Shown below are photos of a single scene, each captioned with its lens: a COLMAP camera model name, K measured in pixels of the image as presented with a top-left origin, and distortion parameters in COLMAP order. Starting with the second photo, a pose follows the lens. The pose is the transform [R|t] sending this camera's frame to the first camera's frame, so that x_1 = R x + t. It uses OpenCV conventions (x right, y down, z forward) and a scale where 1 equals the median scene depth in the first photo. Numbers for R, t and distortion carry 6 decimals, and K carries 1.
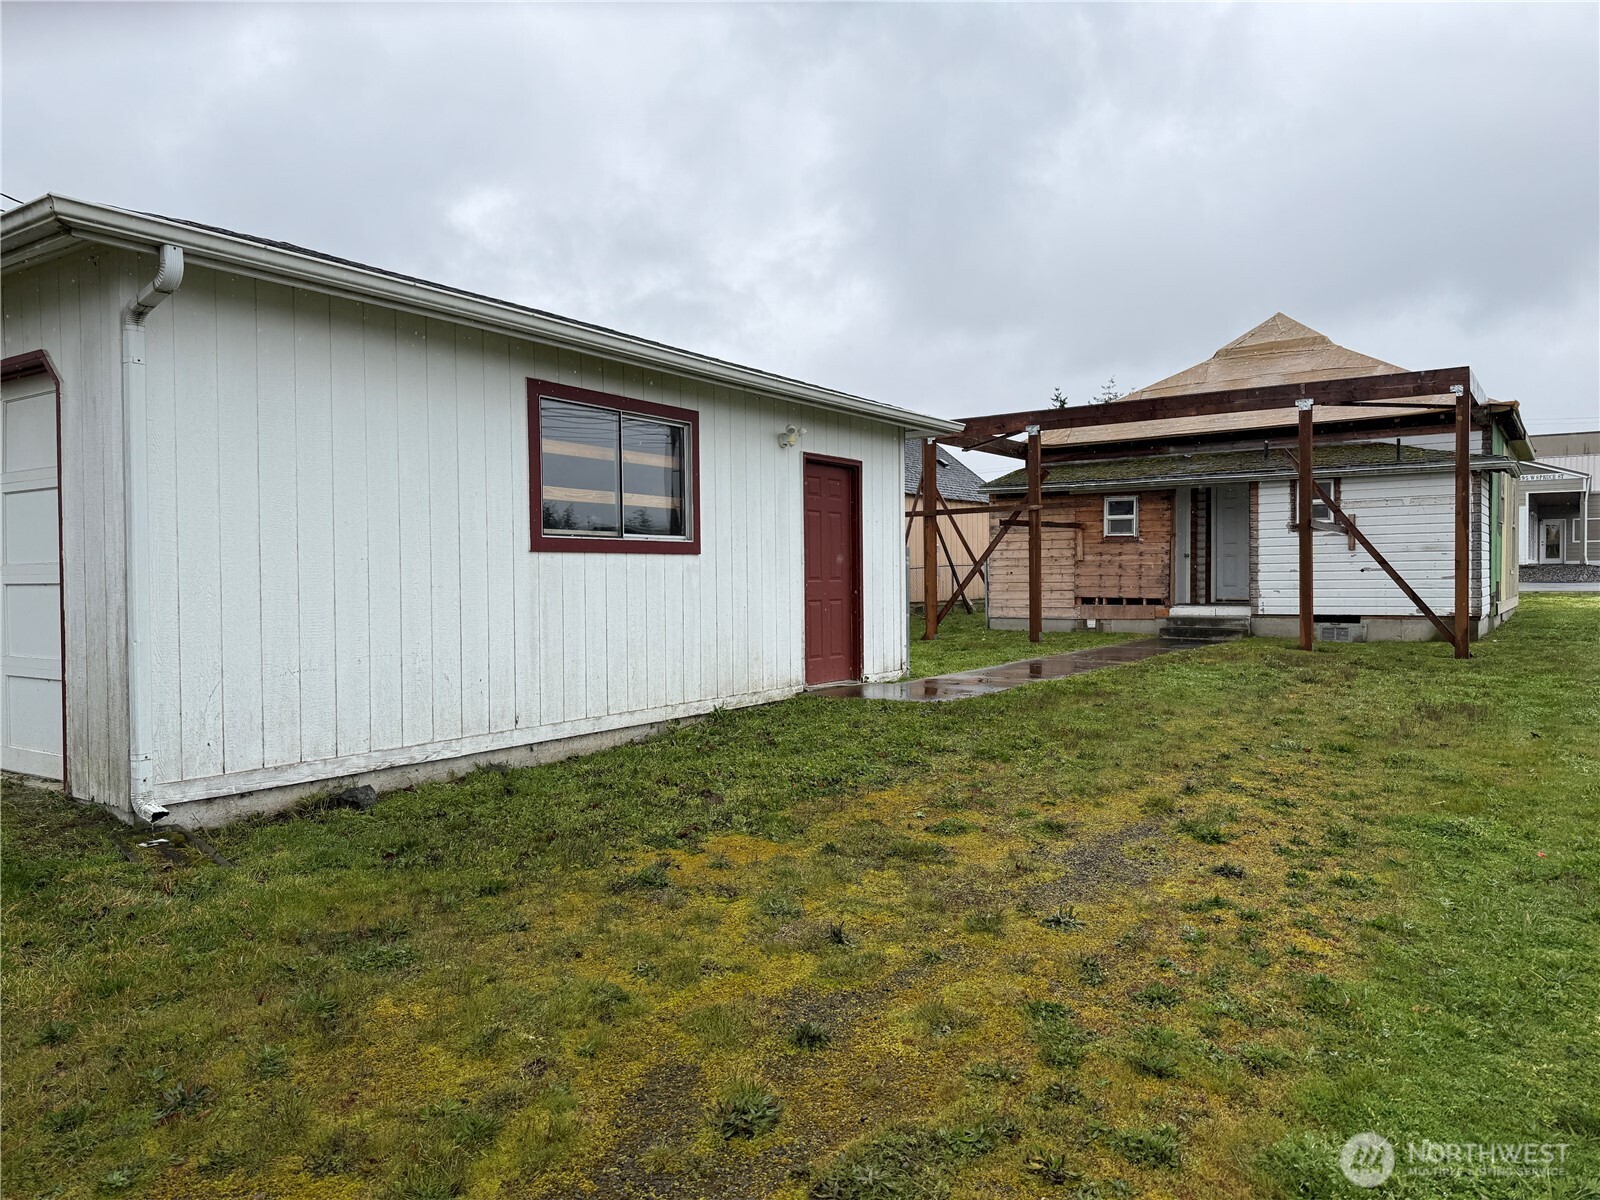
lens RADIAL K [[1139.6, 0, 791.6], [0, 1139.6, 602.3], [0, 0, 1]] dist [0.027816, -0.032615]
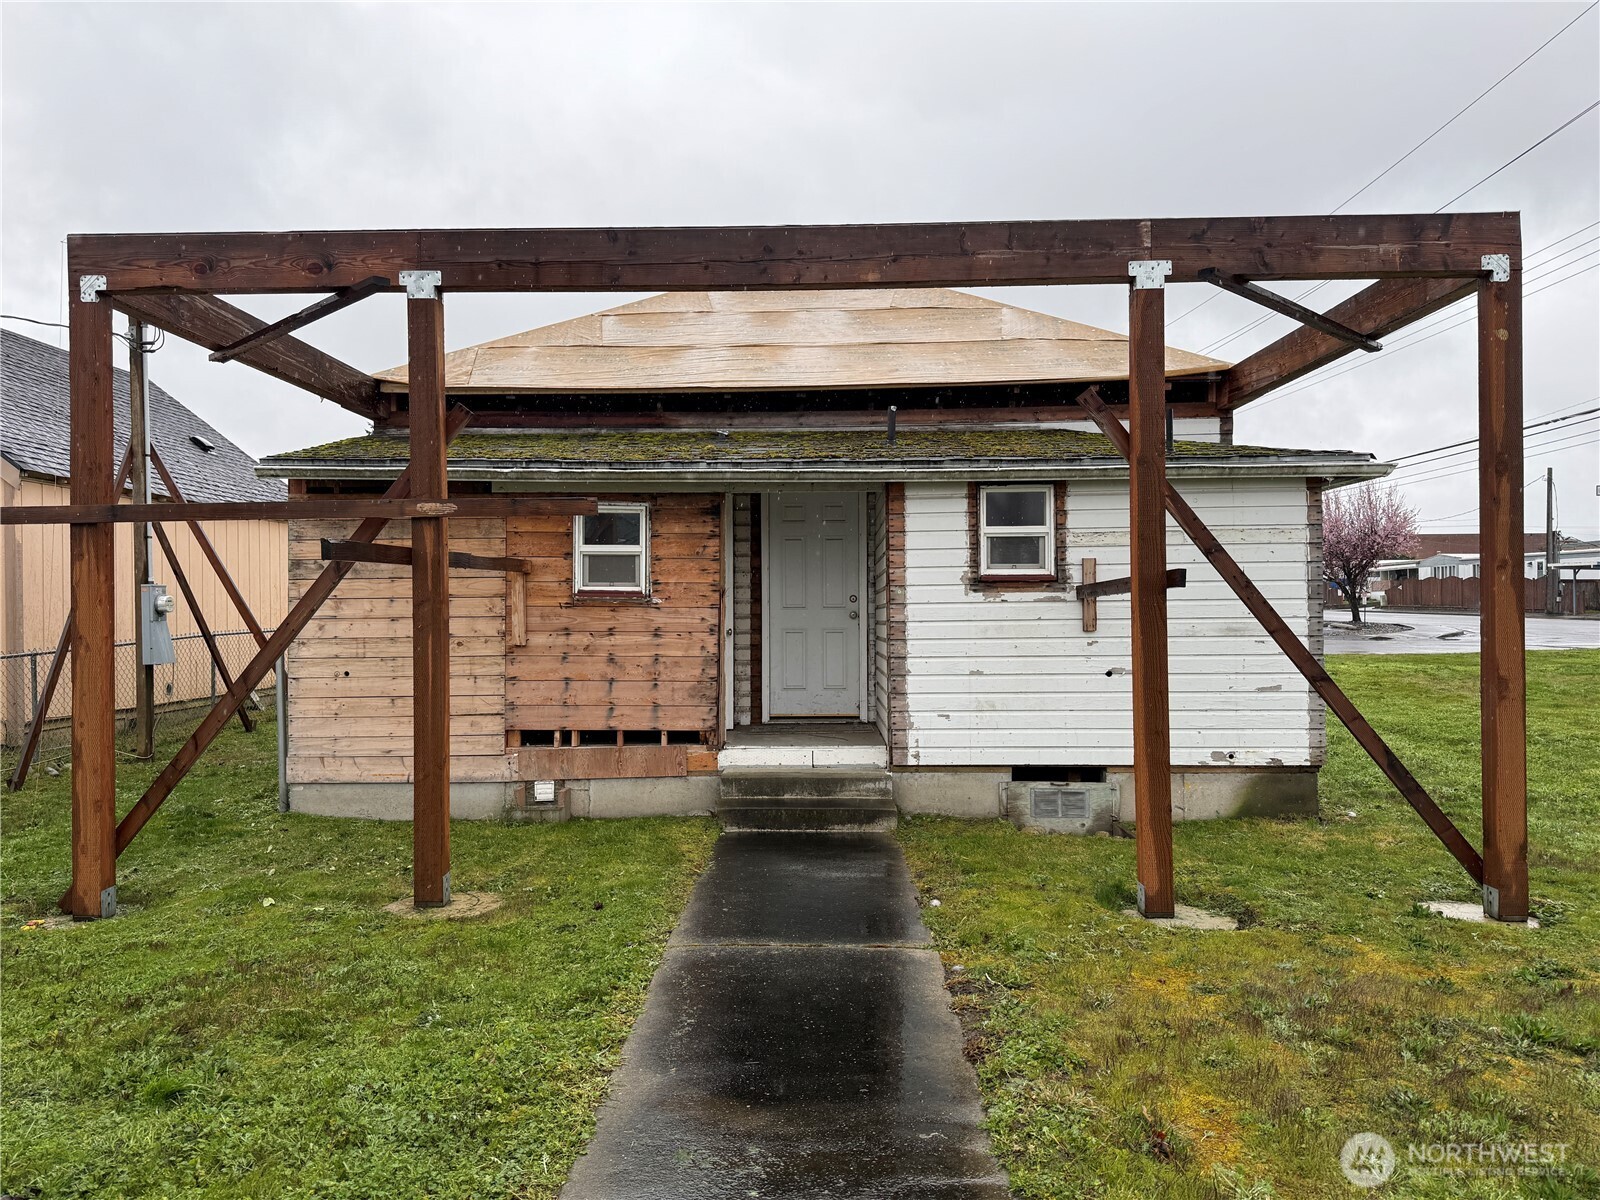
lens RADIAL K [[1132.0, 0, 797.8], [0, 1132.0, 605.8], [0, 0, 1]] dist [0.150324, -0.283859]
pose [[0.838407, 0.007146, 0.544997, 0.107477], [0.007996, 0.999645, -0.025408, -0.040759], [-0.544985, 0.025660, 0.838053, 0.590712]]
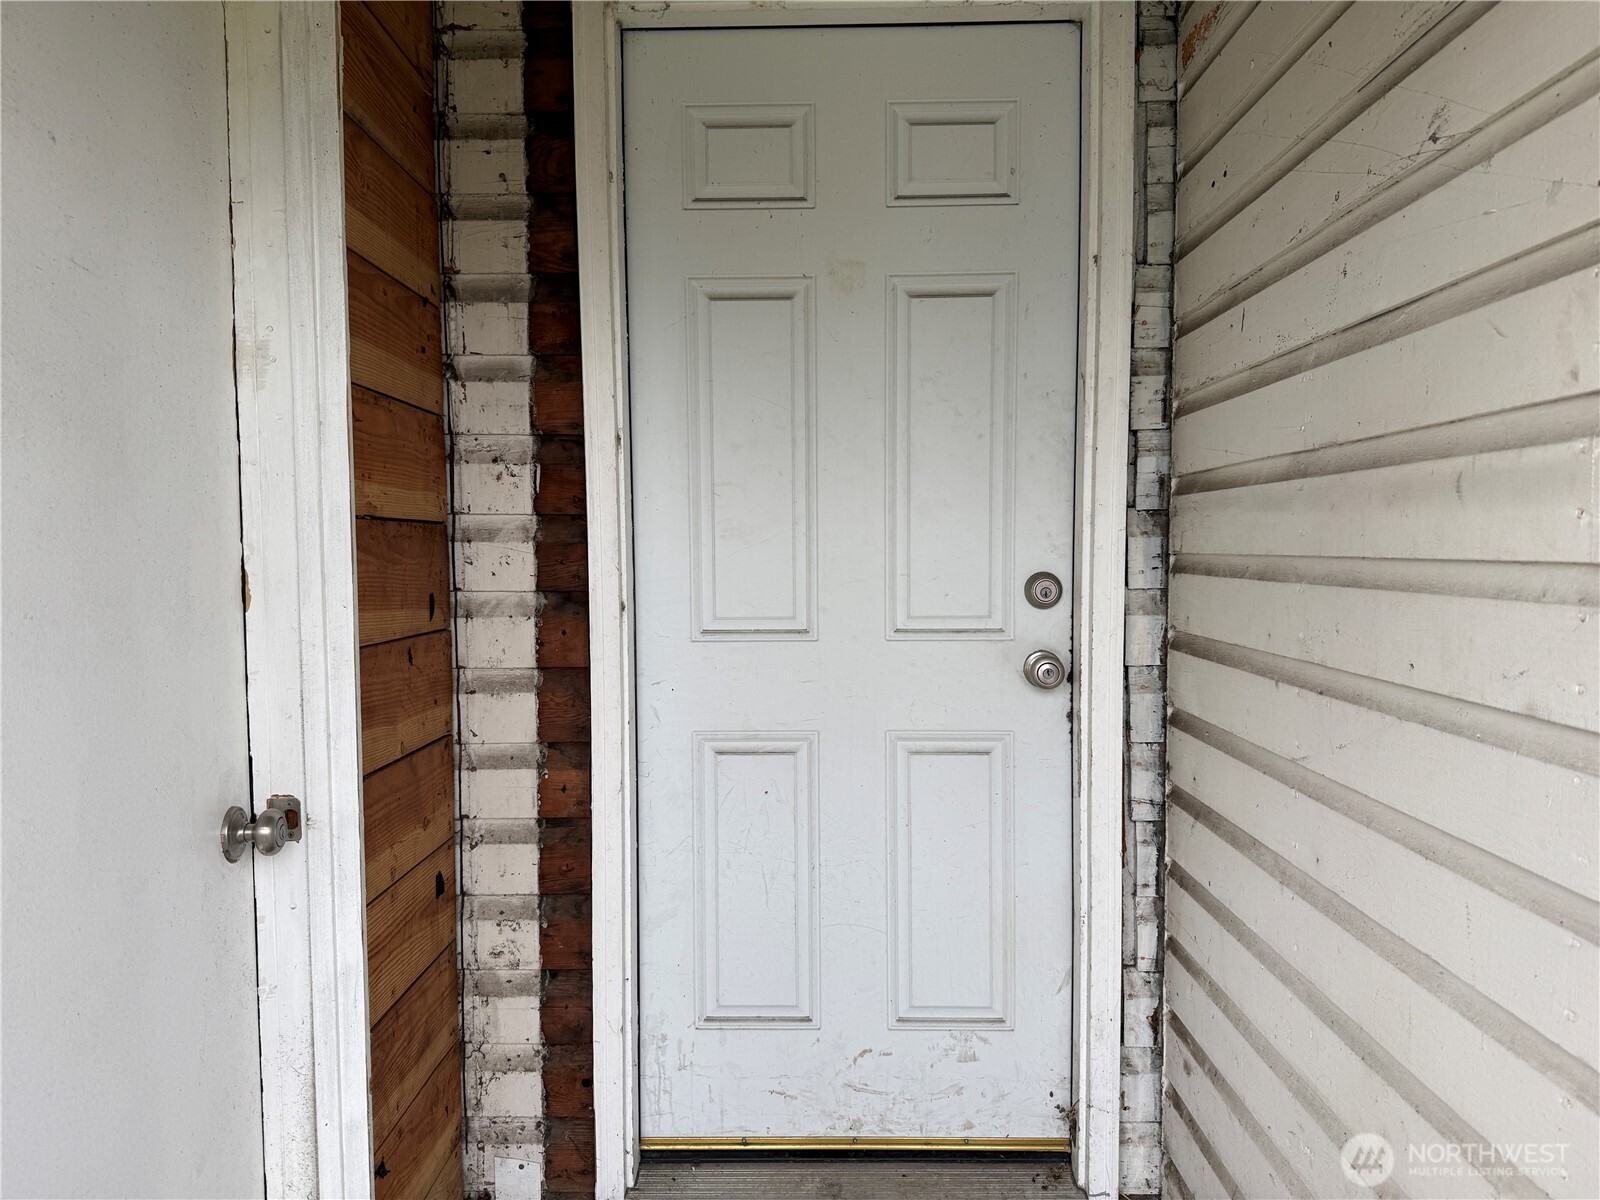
lens RADIAL K [[1139.6, 0, 791.6], [0, 1139.6, 602.3], [0, 0, 1]] dist [0.027816, -0.032615]
pose [[0.838076, -0.026639, 0.544903, 0.342907], [0.011895, 0.999462, 0.030567, -0.059935], [-0.545424, -0.019136, 0.837942, 0.949071]]
